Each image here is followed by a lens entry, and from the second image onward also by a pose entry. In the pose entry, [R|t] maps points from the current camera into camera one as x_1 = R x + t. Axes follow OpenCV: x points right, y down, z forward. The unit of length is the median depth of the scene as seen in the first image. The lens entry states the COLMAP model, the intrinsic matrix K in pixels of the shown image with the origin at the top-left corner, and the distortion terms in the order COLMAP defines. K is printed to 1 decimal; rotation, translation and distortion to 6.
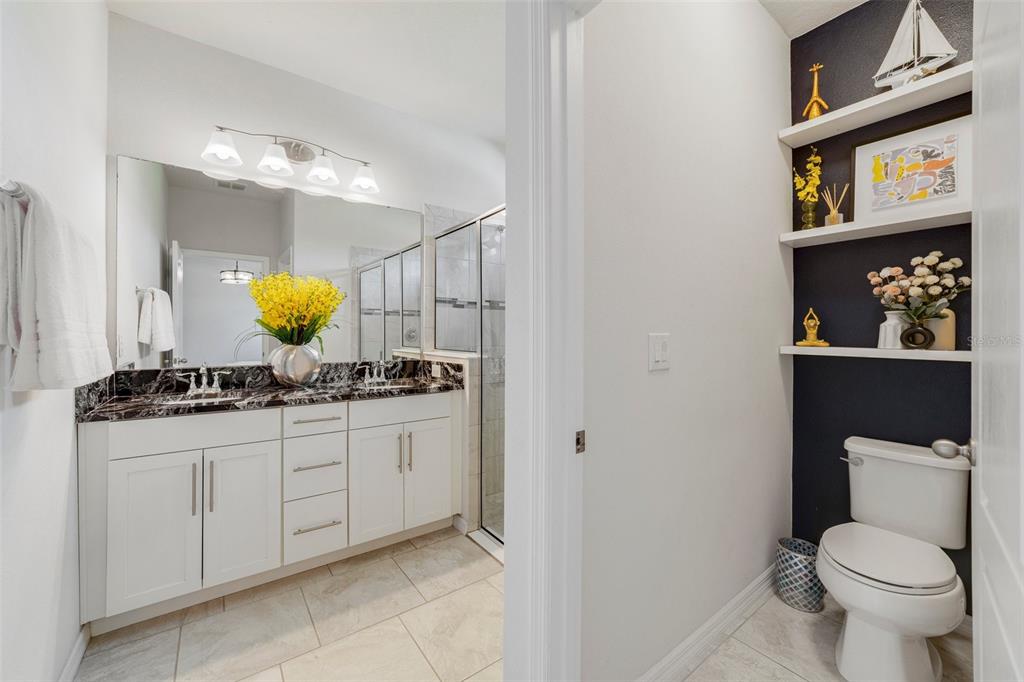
lens RADIAL K [[398.6, 0, 504.2], [0, 398.6, 340.4], [0, 0, 1]] dist [-0.024016, 0.008025]
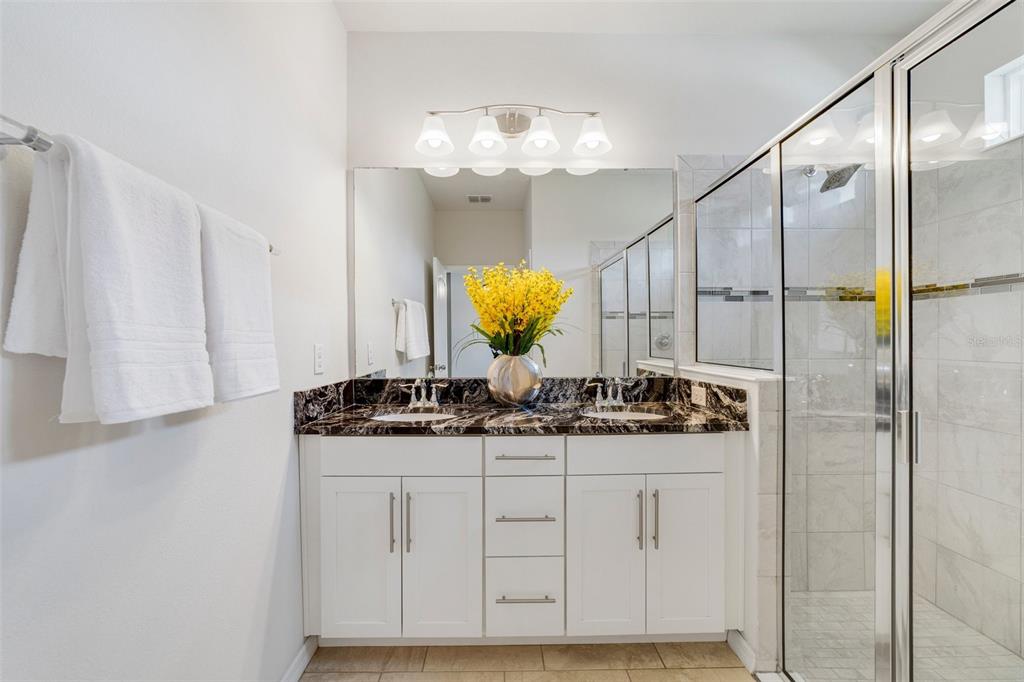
lens RADIAL K [[398.6, 0, 504.2], [0, 398.6, 340.4], [0, 0, 1]] dist [-0.024016, 0.008025]
pose [[0.814596, -0.008069, -0.579973, -0.057930], [-0.002303, 0.999850, -0.017145, -0.004900], [0.580024, 0.015302, 0.814456, 0.309073]]
